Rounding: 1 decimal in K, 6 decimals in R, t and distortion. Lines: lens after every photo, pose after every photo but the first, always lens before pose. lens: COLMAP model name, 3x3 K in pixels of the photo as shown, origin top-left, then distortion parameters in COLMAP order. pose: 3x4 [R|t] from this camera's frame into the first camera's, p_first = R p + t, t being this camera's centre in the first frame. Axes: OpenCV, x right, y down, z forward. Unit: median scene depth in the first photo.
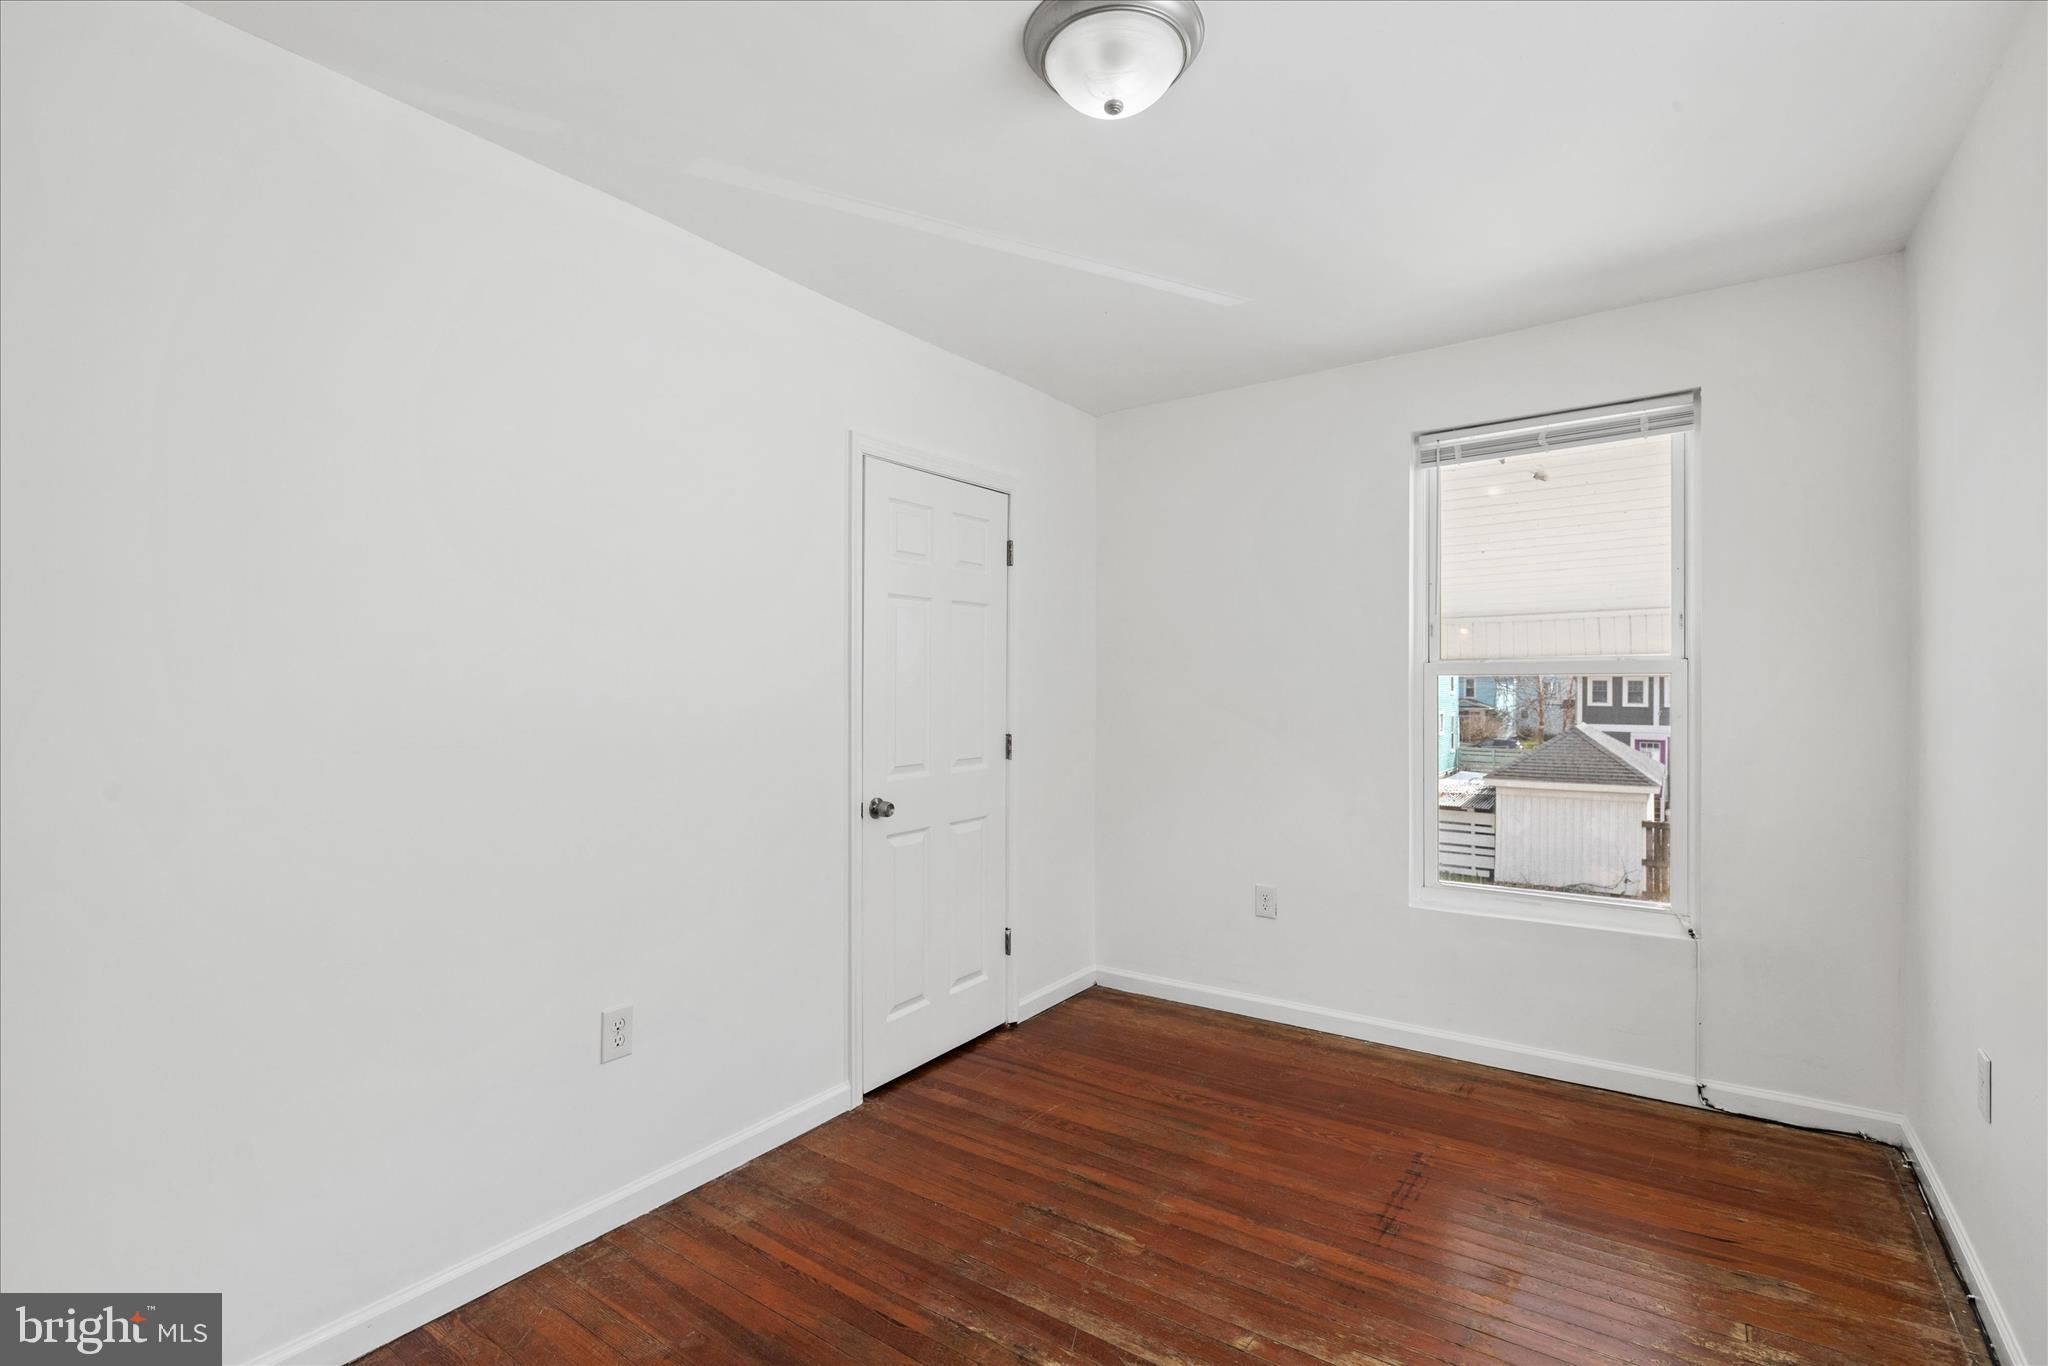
lens RADIAL K [[946.8, 0, 1024.0], [0, 946.8, 683.0], [0, 0, 1]] dist [0.001366, 0.000643]
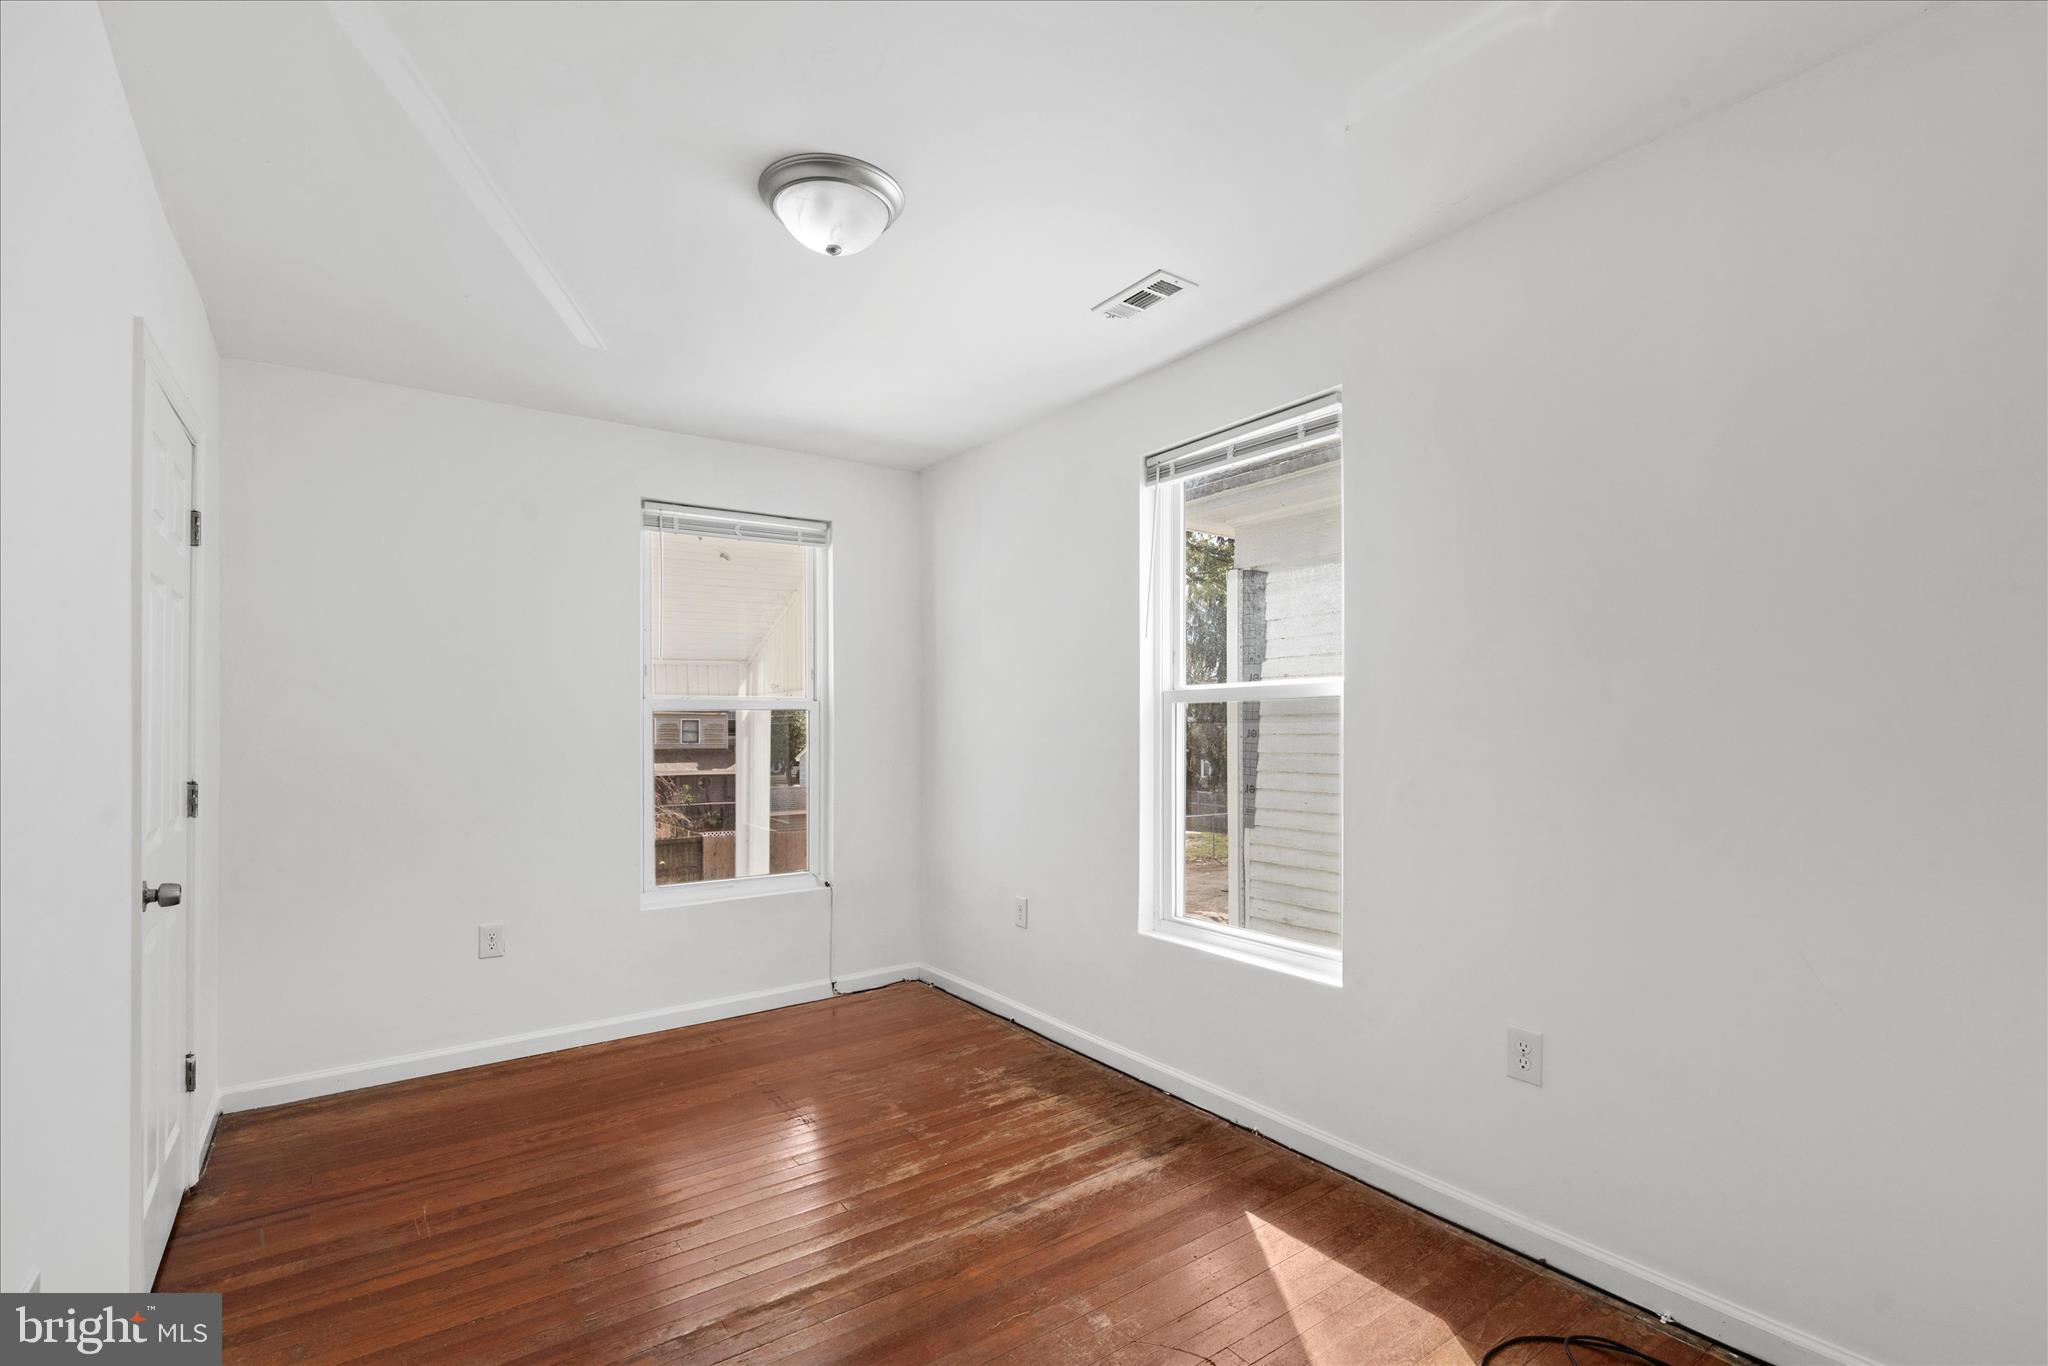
lens RADIAL K [[932.2, 0, 1053.6], [0, 932.2, 716.5], [0, 0, 1]] dist [-0.000645, -0.000076]
pose [[0.310727, 0.008379, 0.950462, -0.551755], [0.000052, 0.999961, -0.008832, 0.013074], [-0.950499, 0.002794, 0.310714, 0.188549]]
